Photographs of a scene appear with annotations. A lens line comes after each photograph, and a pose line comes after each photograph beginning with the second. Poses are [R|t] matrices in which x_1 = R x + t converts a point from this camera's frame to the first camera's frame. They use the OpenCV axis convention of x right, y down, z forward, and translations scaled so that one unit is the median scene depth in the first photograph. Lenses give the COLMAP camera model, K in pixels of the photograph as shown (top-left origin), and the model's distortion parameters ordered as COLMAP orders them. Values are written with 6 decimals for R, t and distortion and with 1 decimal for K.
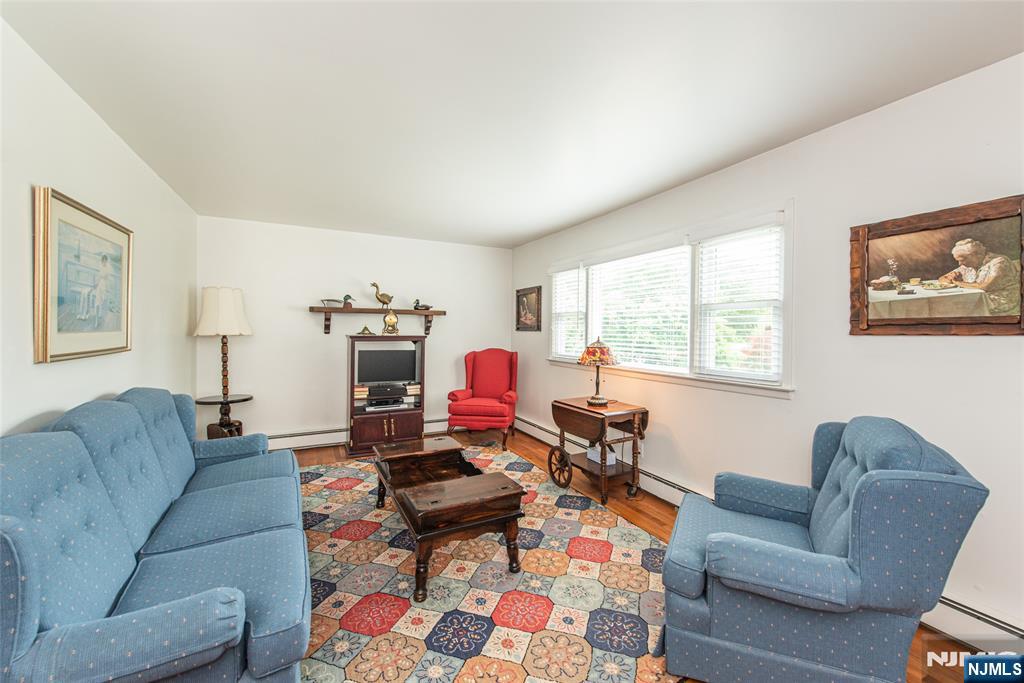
lens RADIAL K [[411.7, 0, 512.0], [0, 411.7, 341.5], [0, 0, 1]] dist [-0.000885, -0.000250]
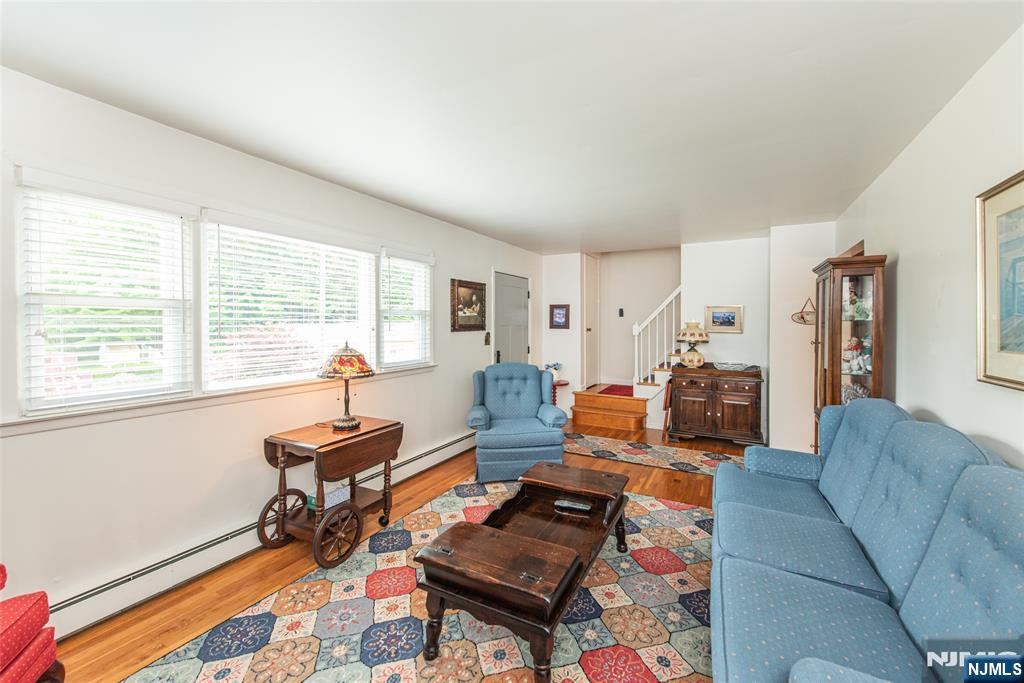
lens RADIAL K [[407.7, 0, 527.7], [0, 407.7, 337.8], [0, 0, 1]] dist [0.001031, 0.000103]
pose [[-0.592287, -0.033842, 0.805016, -0.666855], [0.016452, 0.998401, 0.054076, -0.059047], [-0.805559, 0.045273, -0.590784, 1.254788]]
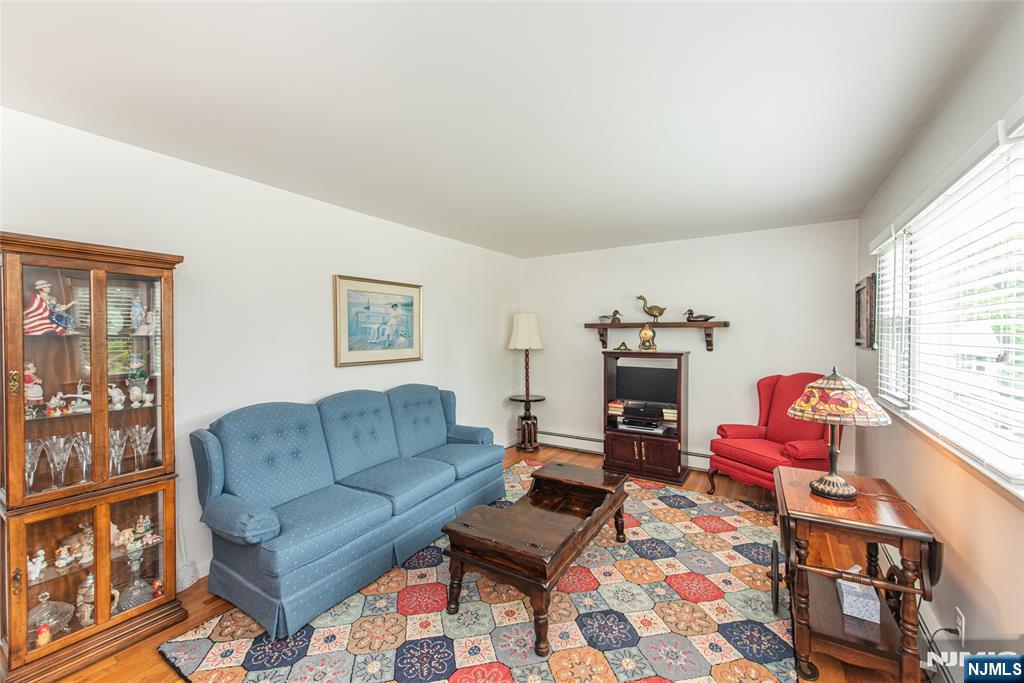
lens RADIAL K [[411.7, 0, 512.0], [0, 411.7, 341.5], [0, 0, 1]] dist [-0.000885, -0.000250]
pose [[0.509508, 0.007192, -0.860436, 0.488574], [-0.019584, 0.999803, -0.003240, -0.040295], [0.860243, 0.018502, 0.509549, 0.378761]]
